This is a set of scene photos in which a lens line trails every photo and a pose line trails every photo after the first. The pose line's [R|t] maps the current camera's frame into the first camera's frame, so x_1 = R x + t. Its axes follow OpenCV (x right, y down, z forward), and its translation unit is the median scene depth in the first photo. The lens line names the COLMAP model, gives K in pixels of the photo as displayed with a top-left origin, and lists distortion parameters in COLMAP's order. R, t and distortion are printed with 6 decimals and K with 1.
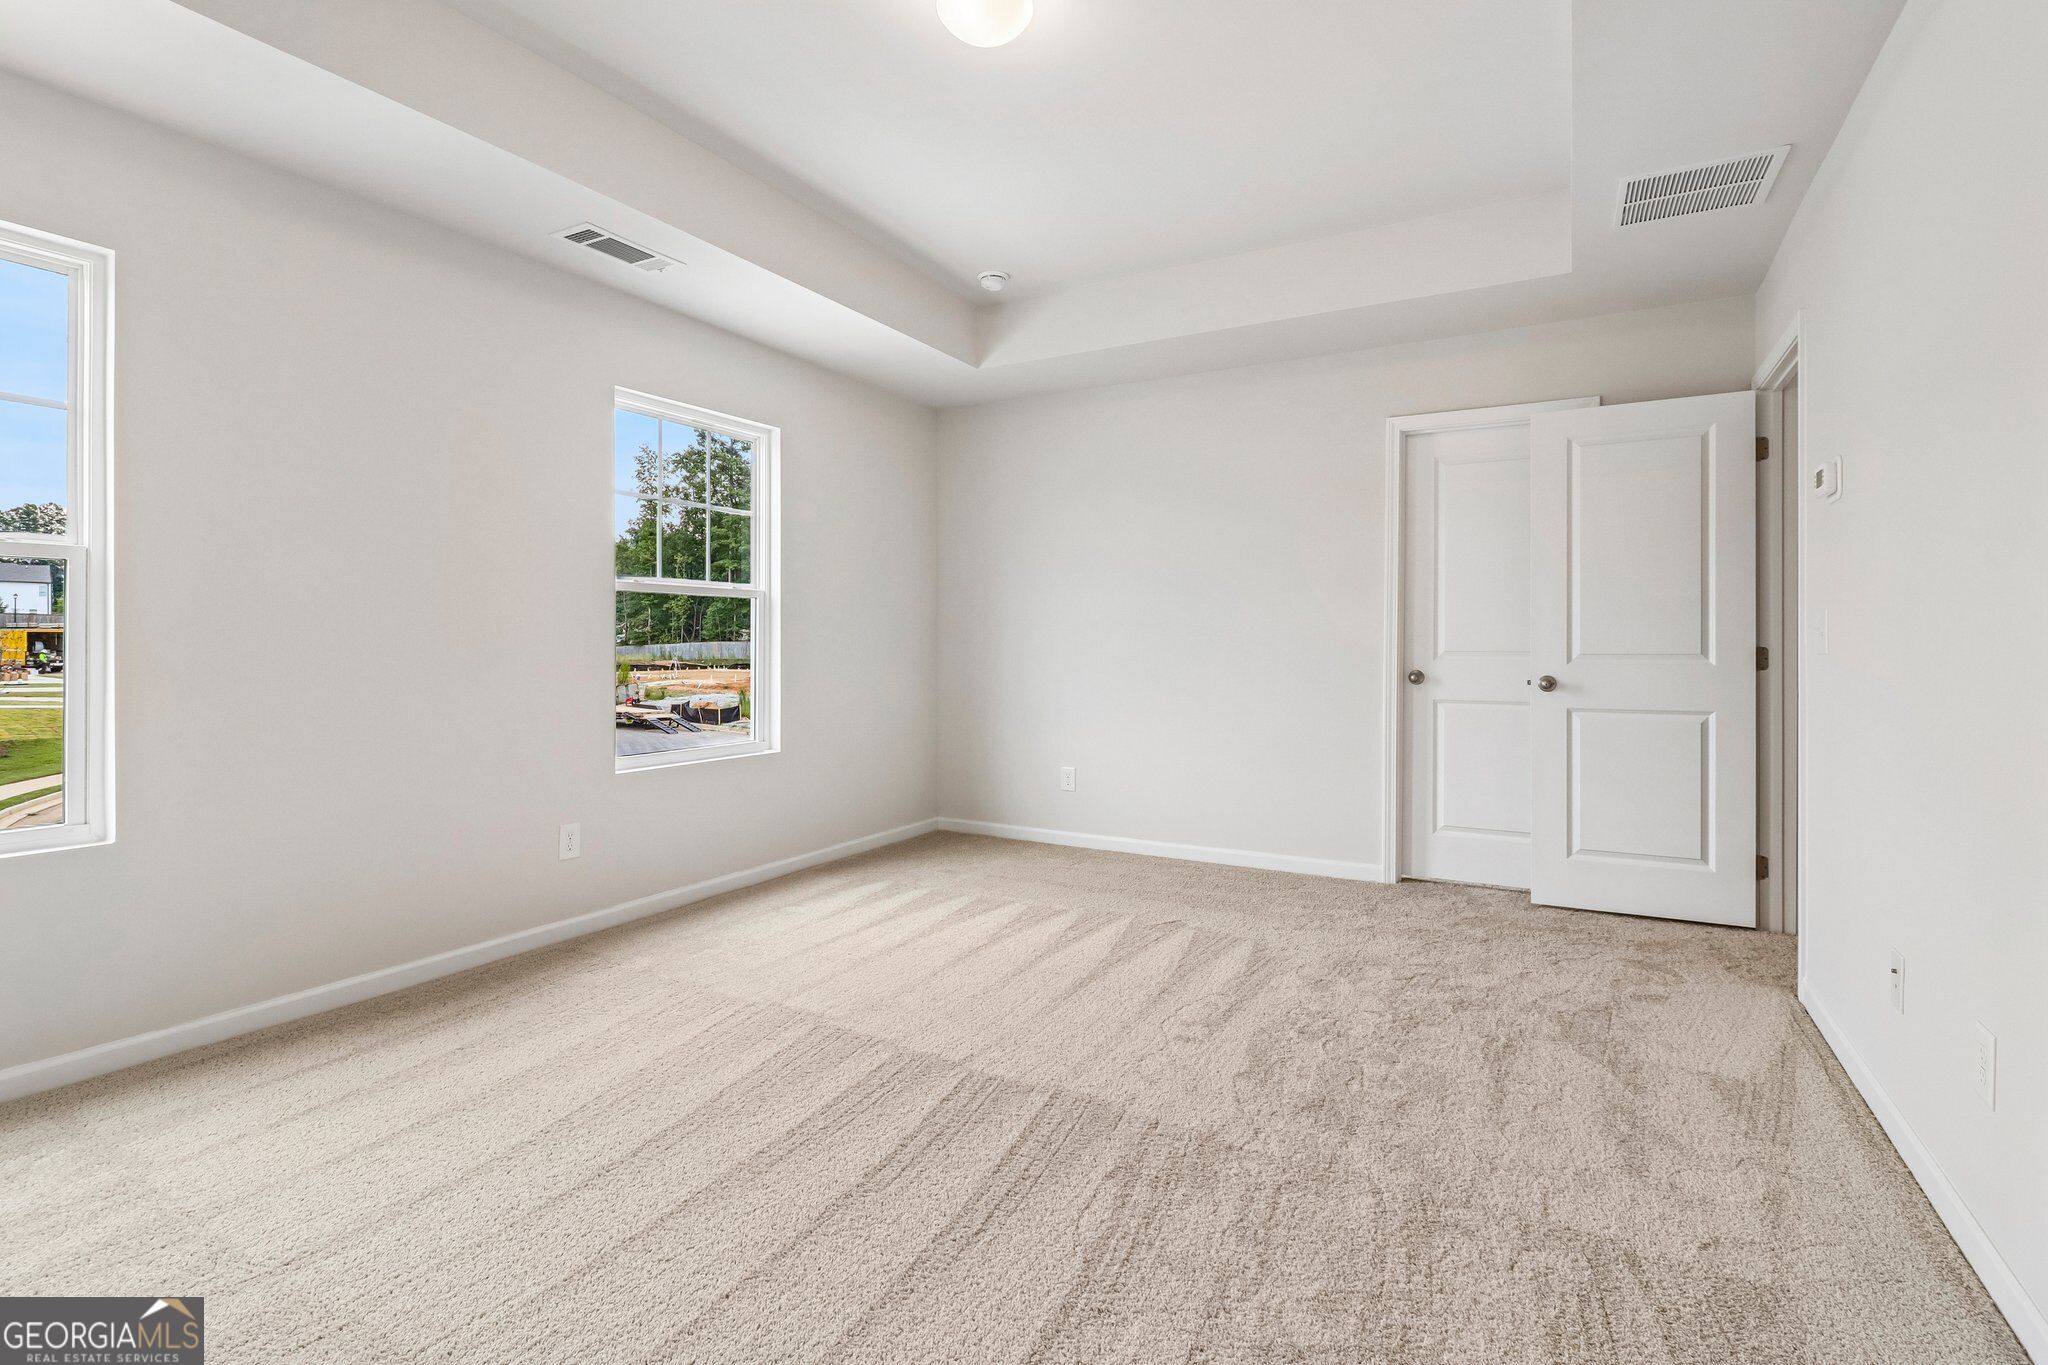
lens RADIAL K [[975.8, 0, 1004.1], [0, 975.8, 654.0], [0, 0, 1]] dist [0.013505, -0.003376]
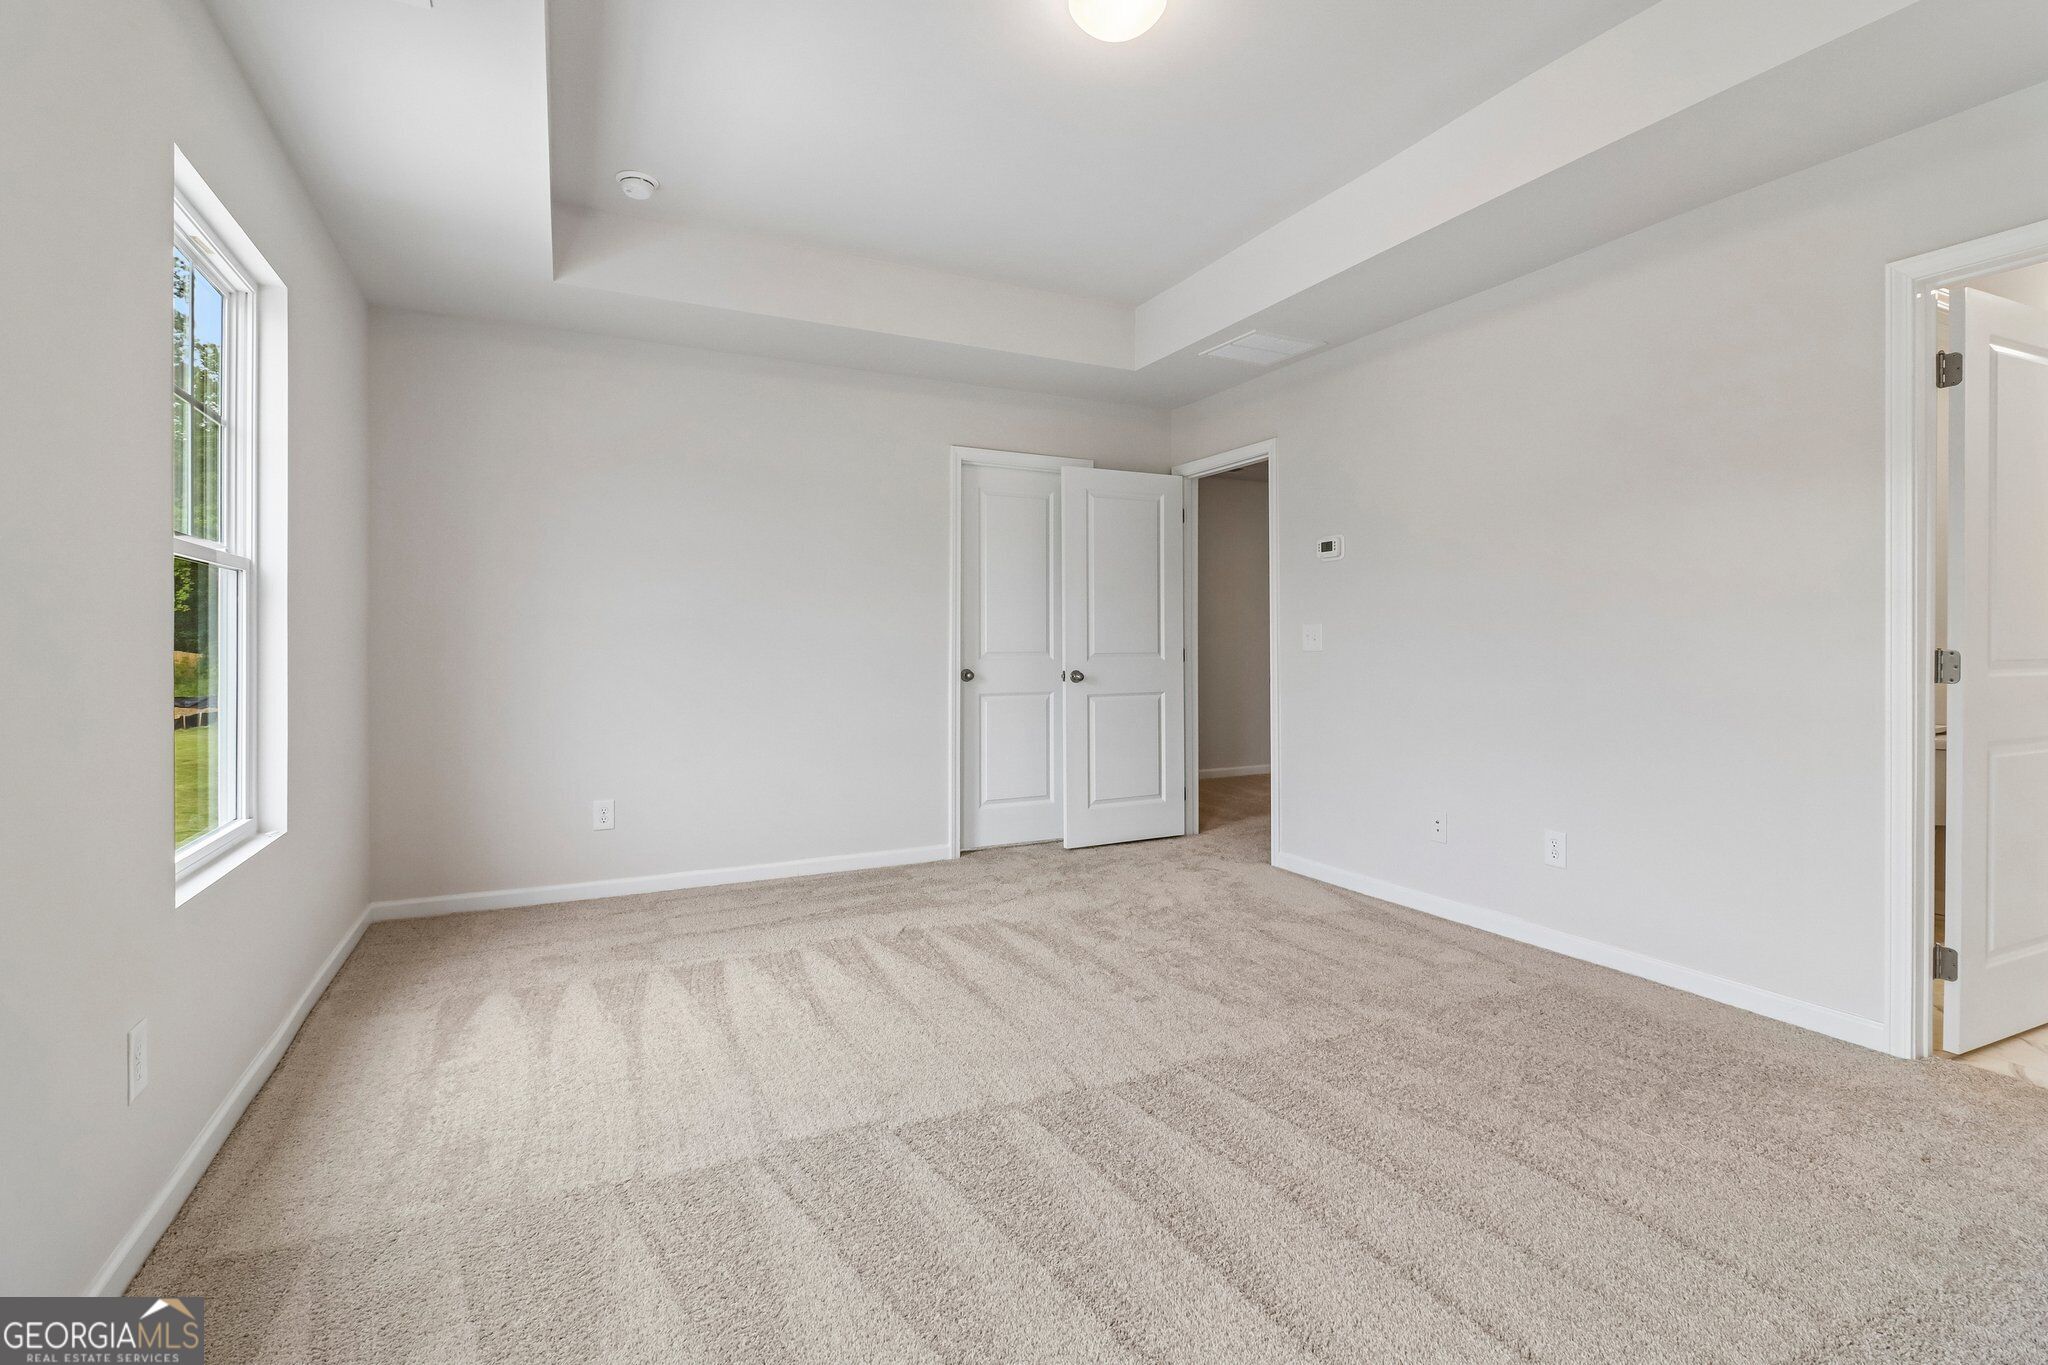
lens RADIAL K [[975.8, 0, 1070.0], [0, 975.8, 651.7], [0, 0, 1]] dist [0.013505, -0.003376]
pose [[0.535778, -0.007348, 0.844327, -0.546140], [0.011507, 0.999933, 0.001401, -0.004492], [-0.844280, 0.008965, 0.535827, 0.319273]]
